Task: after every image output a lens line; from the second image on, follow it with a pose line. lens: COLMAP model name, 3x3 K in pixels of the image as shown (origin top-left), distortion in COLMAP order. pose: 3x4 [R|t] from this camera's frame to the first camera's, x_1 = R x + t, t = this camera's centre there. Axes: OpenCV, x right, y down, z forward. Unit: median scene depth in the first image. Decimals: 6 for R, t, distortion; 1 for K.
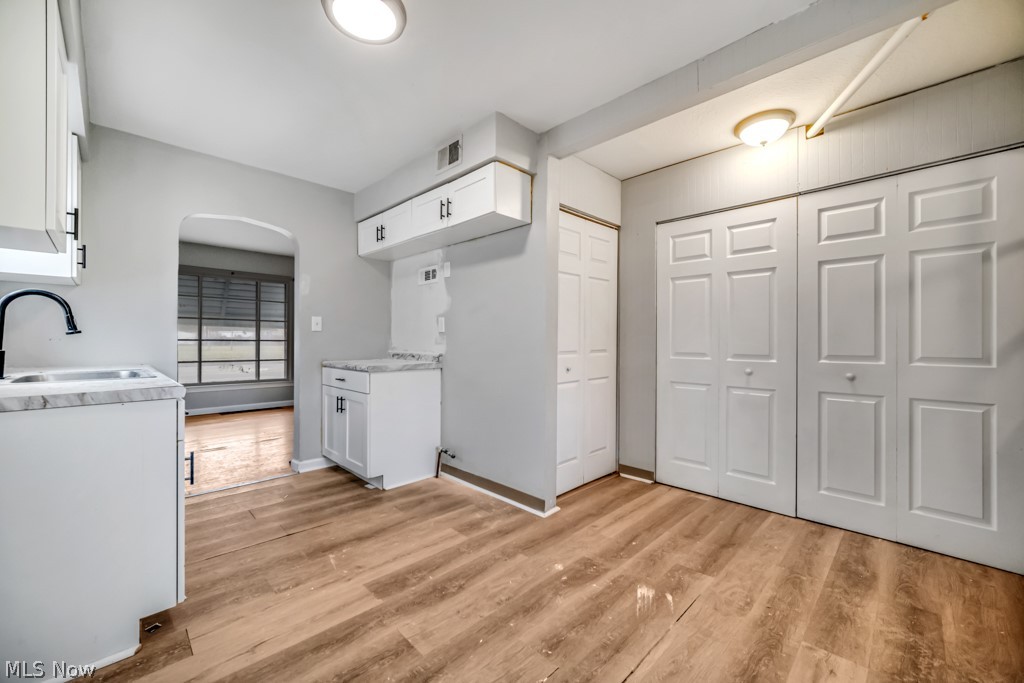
lens RADIAL K [[401.0, 0, 511.9], [0, 401.0, 340.2], [0, 0, 1]] dist [-0.001596, -0.000036]
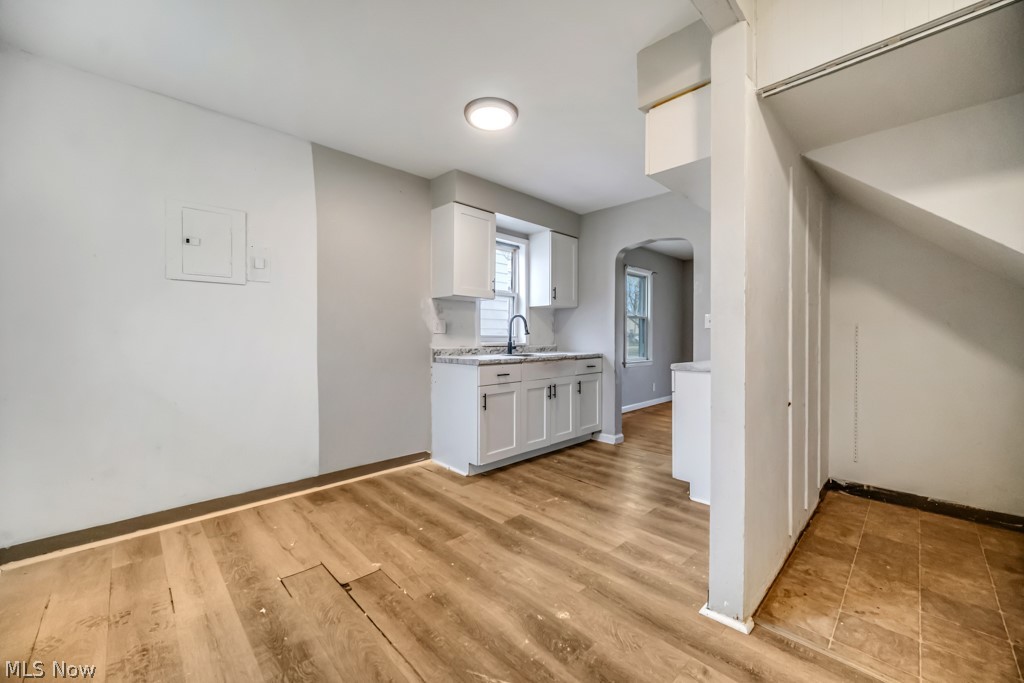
lens RADIAL K [[401.0, 0, 510.6], [0, 401.0, 339.2], [0, 0, 1]] dist [-0.001596, -0.000036]
pose [[-0.007053, 0.002546, -0.999972, 0.976200], [-0.001994, 0.999995, 0.002560, 0.003898], [0.999973, 0.002012, -0.007048, 0.942435]]
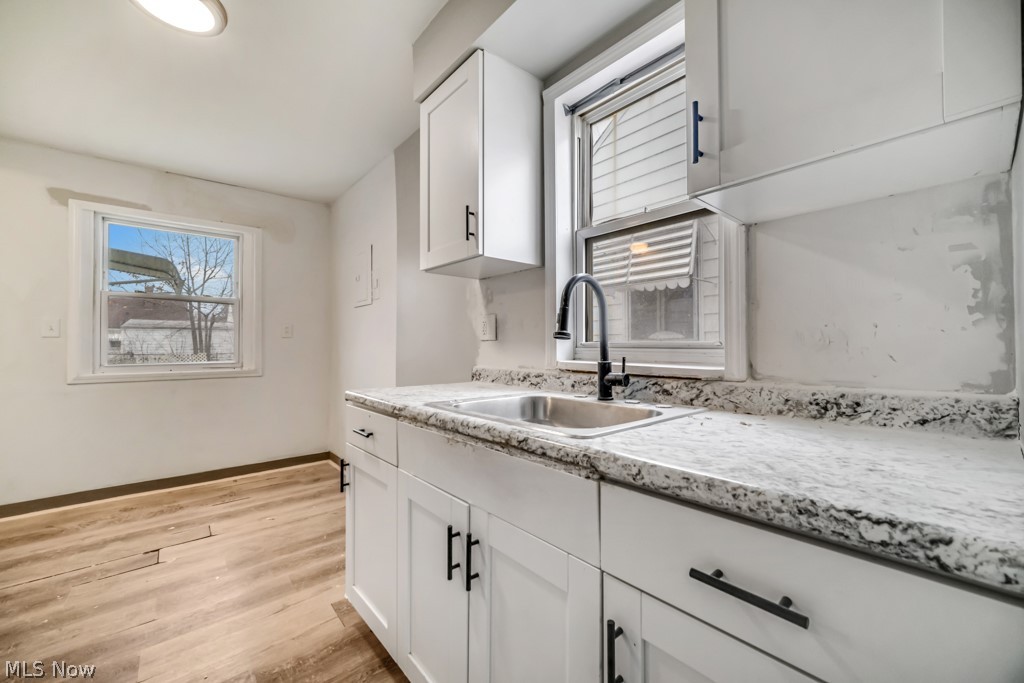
lens RADIAL K [[401.0, 0, 510.2], [0, 401.0, 341.5], [0, 0, 1]] dist [-0.001596, -0.000036]
pose [[-0.997630, -0.000705, 0.068798, -1.039562], [-0.001438, 0.999943, -0.010611, -0.003486], [-0.068786, -0.010685, -0.997574, 1.625068]]
